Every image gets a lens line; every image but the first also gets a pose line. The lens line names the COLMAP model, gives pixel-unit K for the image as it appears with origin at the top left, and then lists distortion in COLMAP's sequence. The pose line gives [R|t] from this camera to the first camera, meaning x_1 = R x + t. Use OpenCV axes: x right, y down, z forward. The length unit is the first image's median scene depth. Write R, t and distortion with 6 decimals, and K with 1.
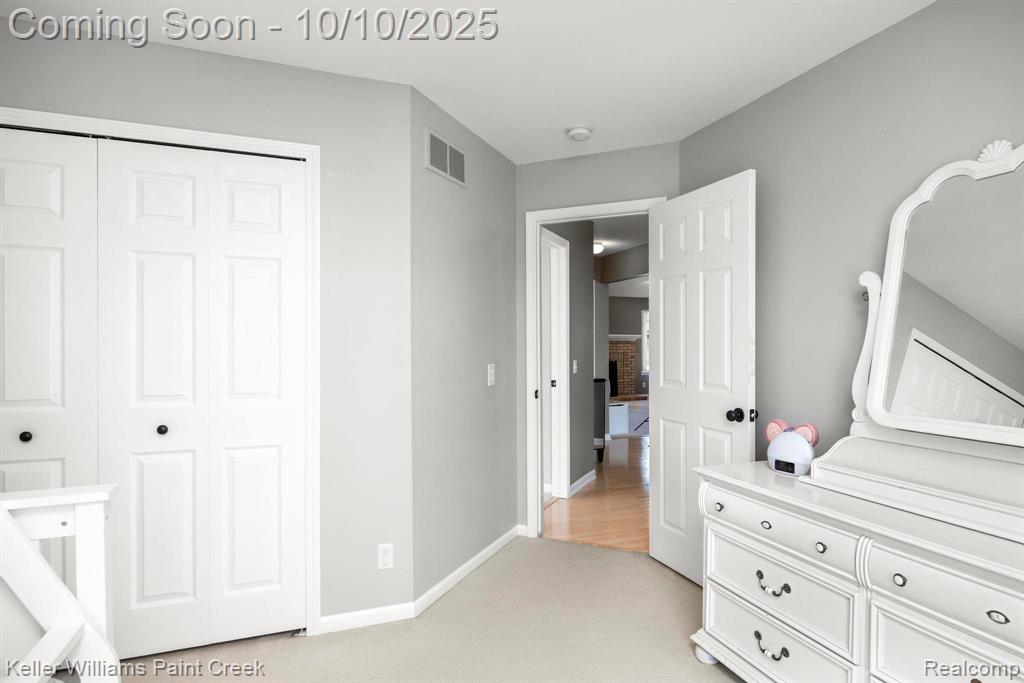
lens RADIAL K [[537.0, 0, 511.8], [0, 537.0, 342.4], [0, 0, 1]] dist [-0.006534, -0.000915]
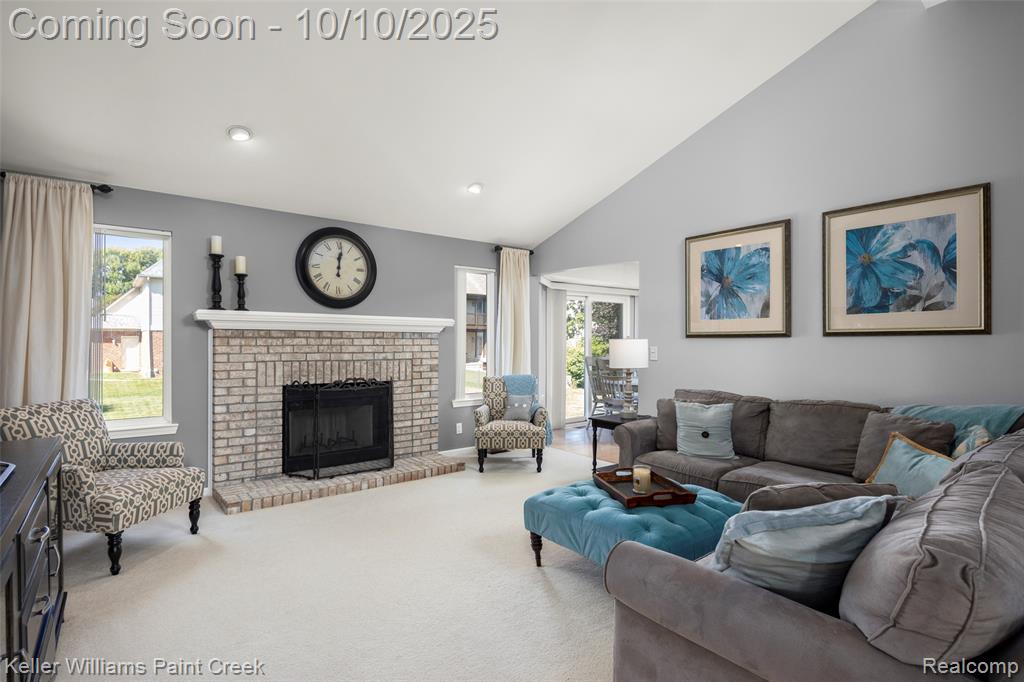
lens RADIAL K [[508.6, 0, 517.8], [0, 508.6, 343.5], [0, 0, 1]] dist [-0.013459, -0.000320]
pose [[0.947235, 0.002131, 0.320534, 0.157453], [-0.002654, 0.999996, 0.001195, 0.005854], [-0.320530, -0.001983, 0.947236, 0.584728]]
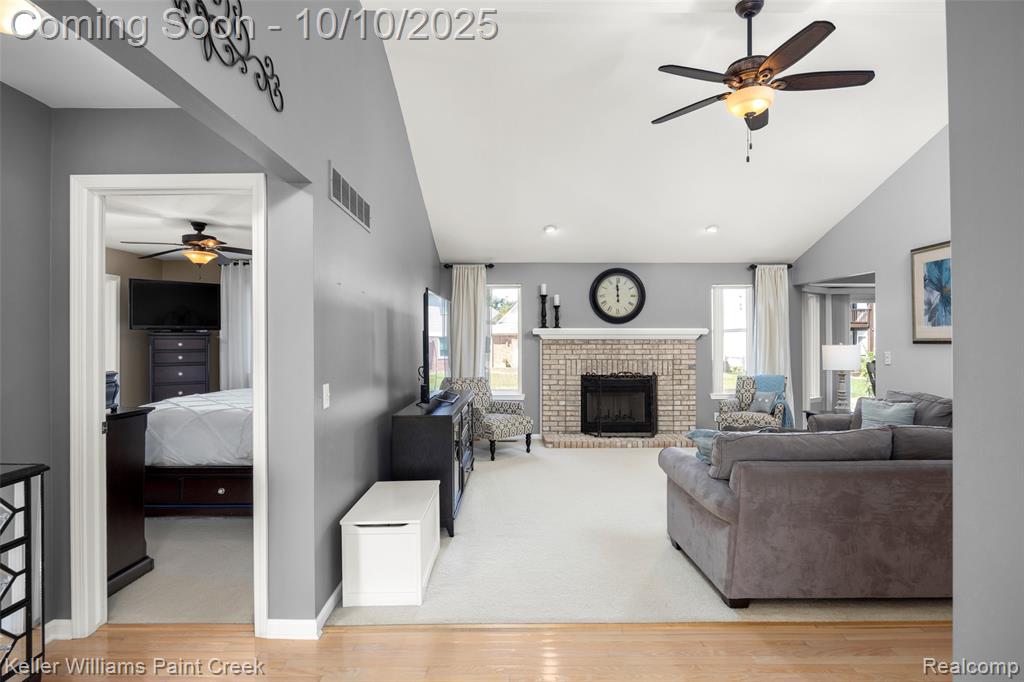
lens RADIAL K [[537.0, 0, 510.8], [0, 537.0, 341.3], [0, 0, 1]] dist [-0.006534, -0.000915]
pose [[0.941260, -0.001400, -0.337680, 0.238383], [0.000394, 0.999995, -0.003047, 0.001224], [0.337682, 0.002735, 0.941256, 0.402876]]
